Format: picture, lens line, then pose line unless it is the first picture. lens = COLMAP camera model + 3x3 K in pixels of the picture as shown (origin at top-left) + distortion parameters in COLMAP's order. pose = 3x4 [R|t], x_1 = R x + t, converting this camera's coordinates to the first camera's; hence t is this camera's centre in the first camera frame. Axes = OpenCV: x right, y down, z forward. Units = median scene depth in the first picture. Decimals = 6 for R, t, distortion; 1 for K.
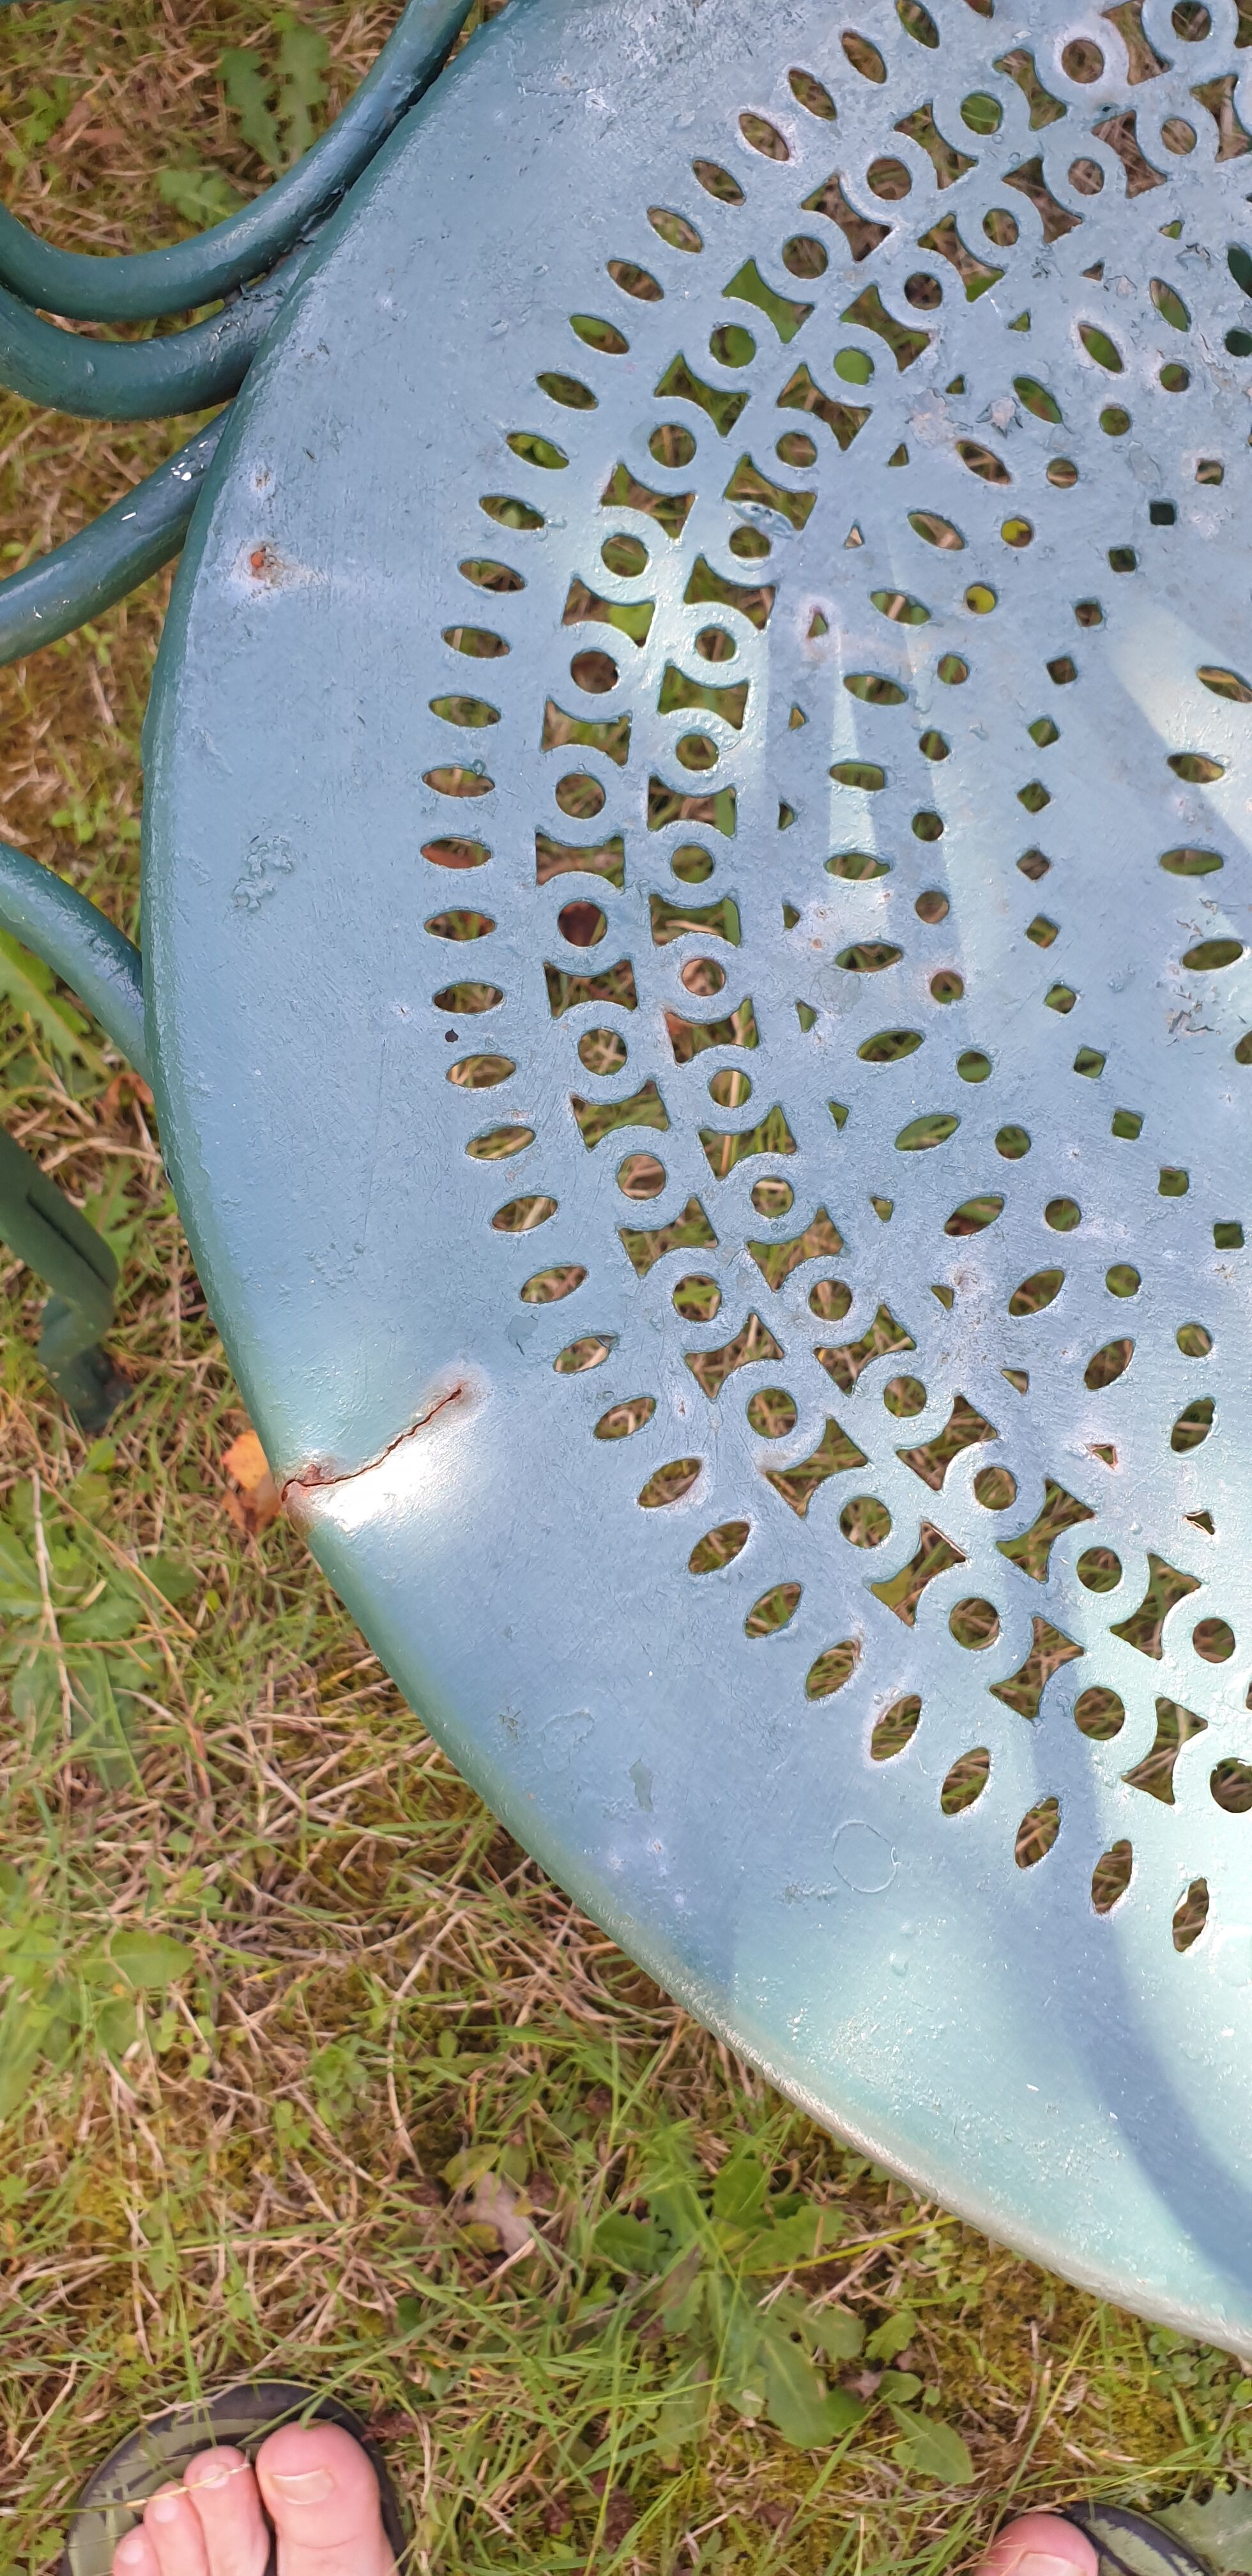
lens RADIAL K [[1898.5, 0, 642.3], [0, 1898.5, 1193.6], [0, 0, 1]] dist [0.010799, 0.003735]
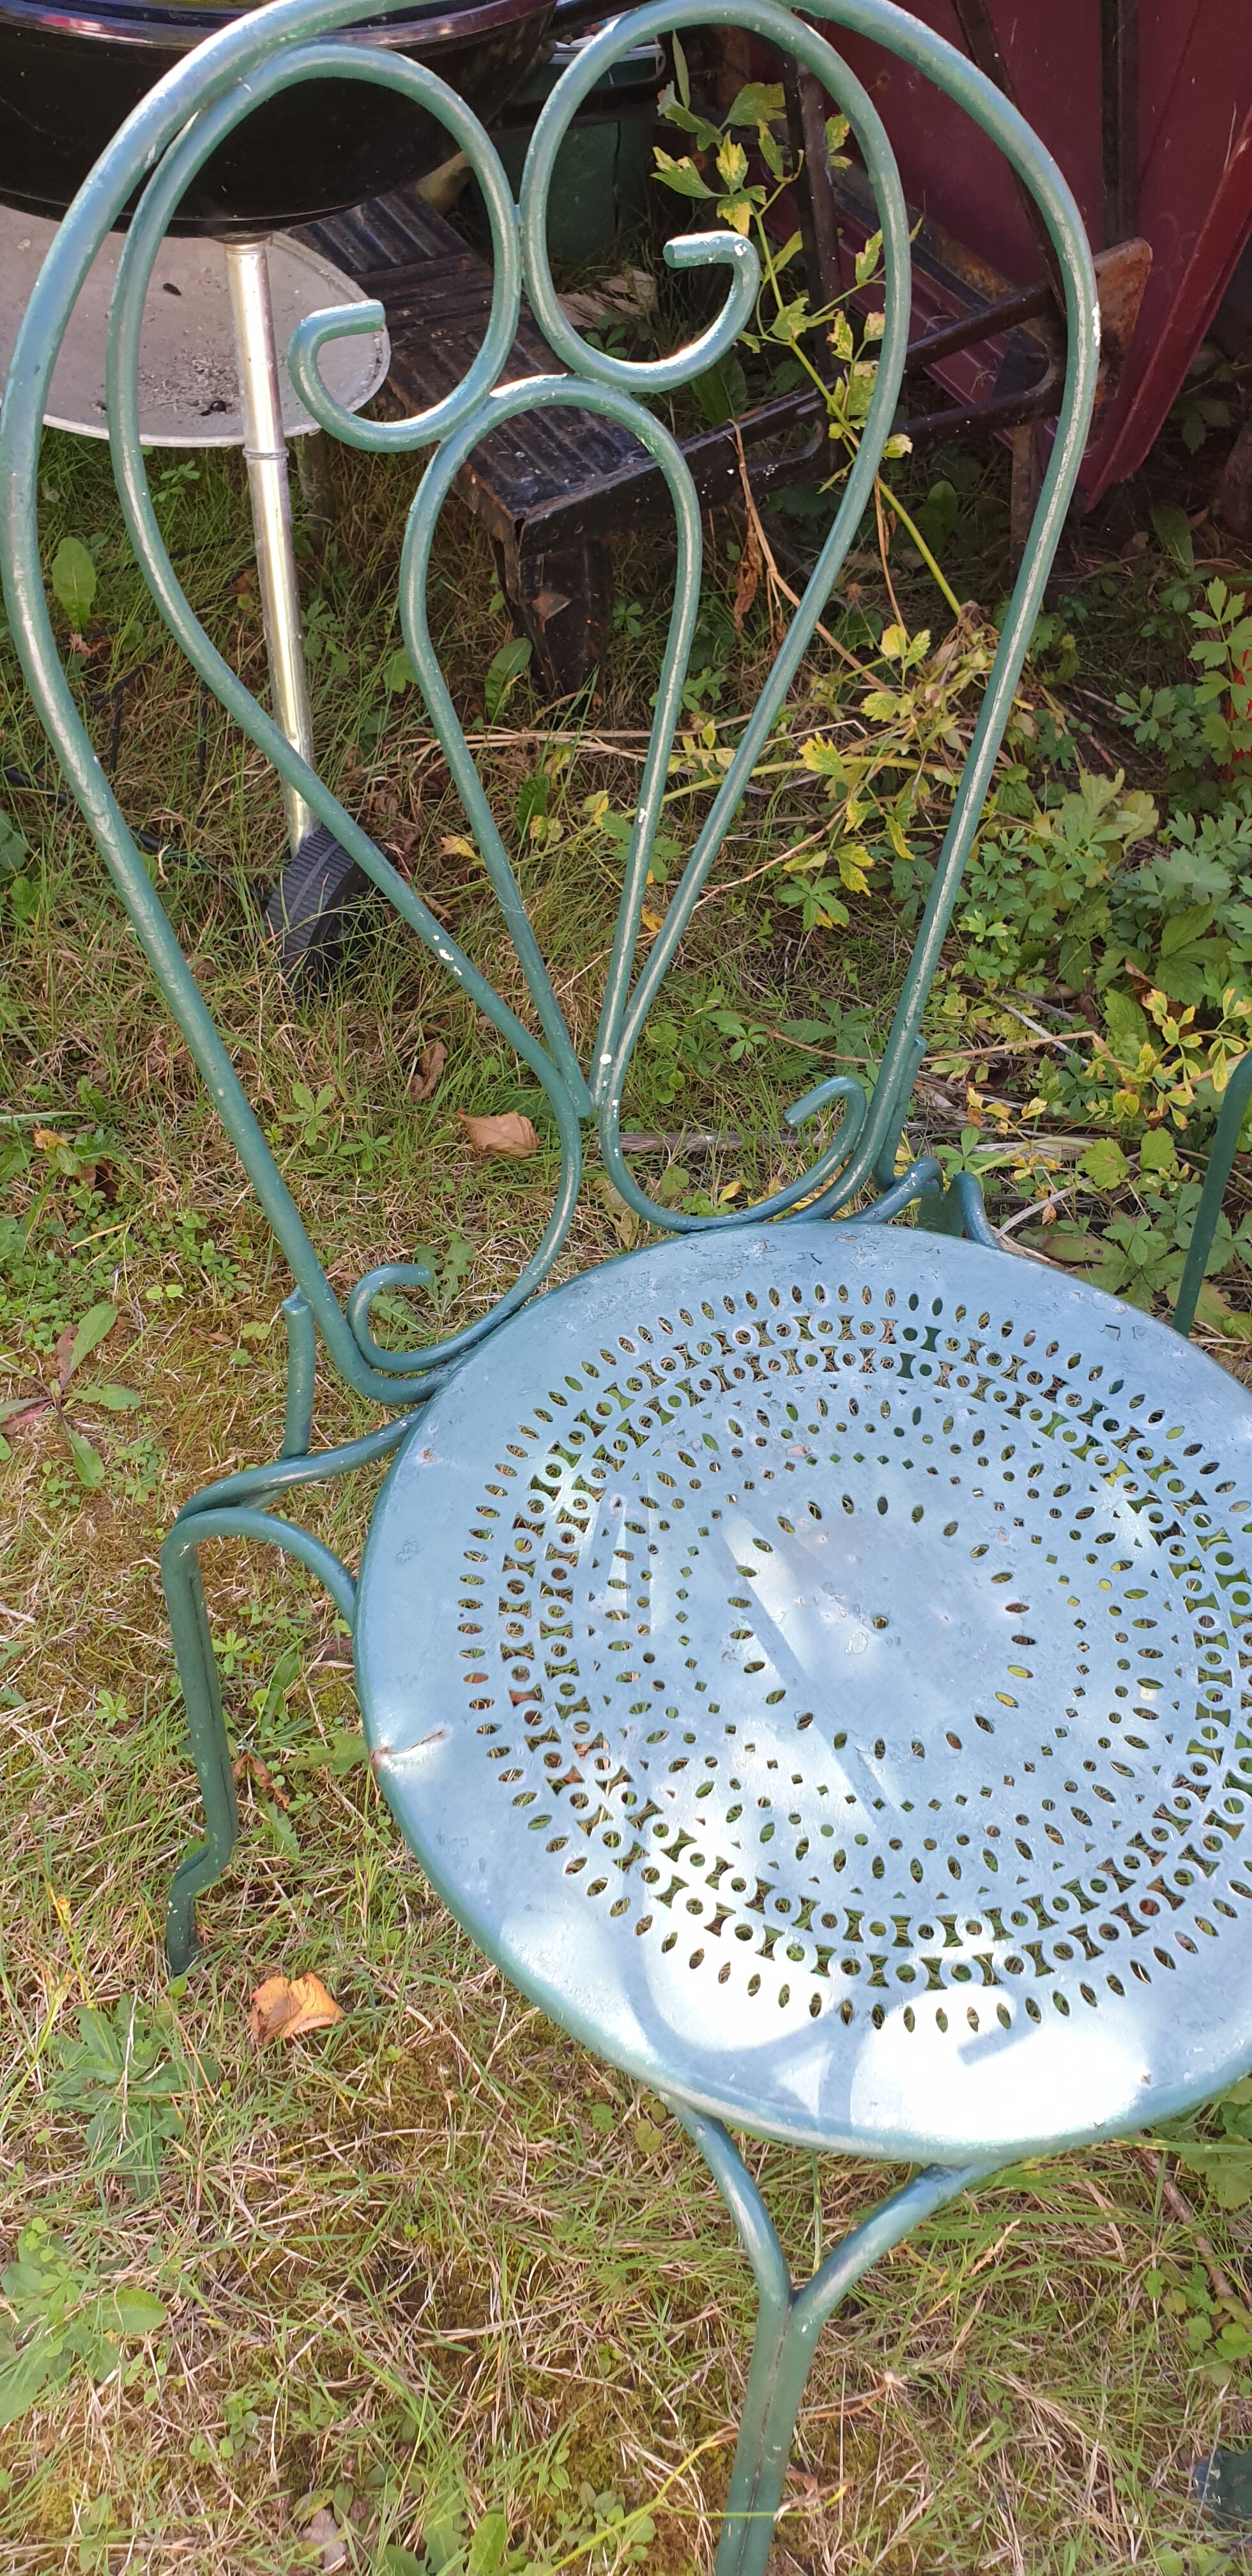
lens RADIAL K [[1898.5, 0, 642.3], [0, 1898.5, 1193.6], [0, 0, 1]] dist [0.010799, 0.003735]
pose [[0.990054, 0.133939, -0.043049, 0.186163], [-0.136950, 0.847464, -0.512883, 0.737697], [-0.032212, 0.513678, 0.857378, -1.619365]]
